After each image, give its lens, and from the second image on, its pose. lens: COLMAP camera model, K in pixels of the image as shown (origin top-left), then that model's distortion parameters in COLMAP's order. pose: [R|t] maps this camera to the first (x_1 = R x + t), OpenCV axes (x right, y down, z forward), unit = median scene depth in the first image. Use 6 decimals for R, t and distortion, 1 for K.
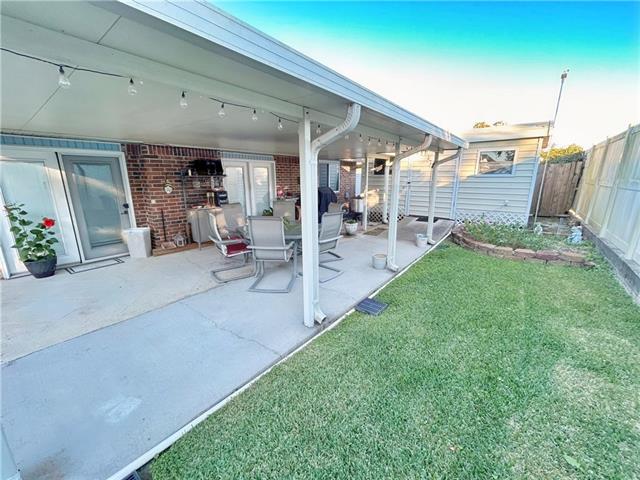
lens RADIAL K [[259.0, 0, 317.9], [0, 259.0, 239.5], [0, 0, 1]] dist [-0.000636, -0.000431]
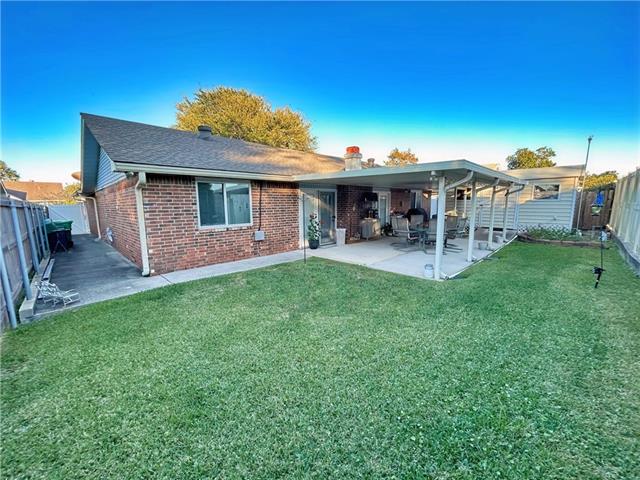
lens RADIAL K [[259.0, 0, 318.9], [0, 259.0, 239.1], [0, 0, 1]] dist [-0.000636, -0.000431]
pose [[0.993366, 0.012731, -0.114285, -0.630246], [-0.023330, 0.995496, -0.091886, 0.203997], [0.112600, 0.093943, 0.989190, -0.858359]]
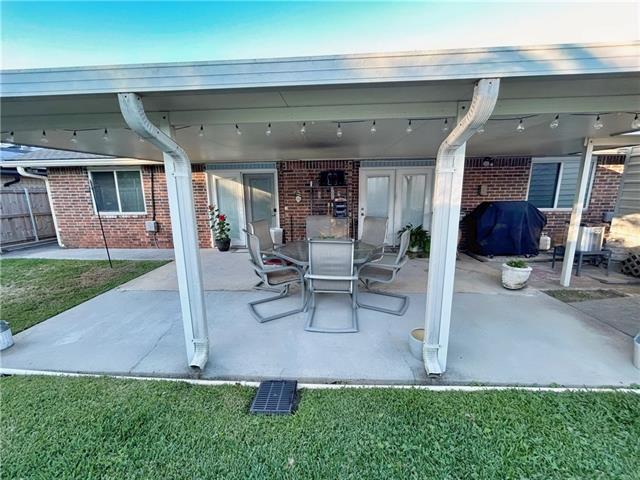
lens RADIAL K [[259.0, 0, 322.5], [0, 259.0, 239.3], [0, 0, 1]] dist [-0.000636, -0.000431]
pose [[0.579179, 0.156074, -0.800121, 0.451154], [-0.178548, 0.981957, 0.062299, -0.109667], [0.795407, 0.106778, 0.596595, 0.429142]]
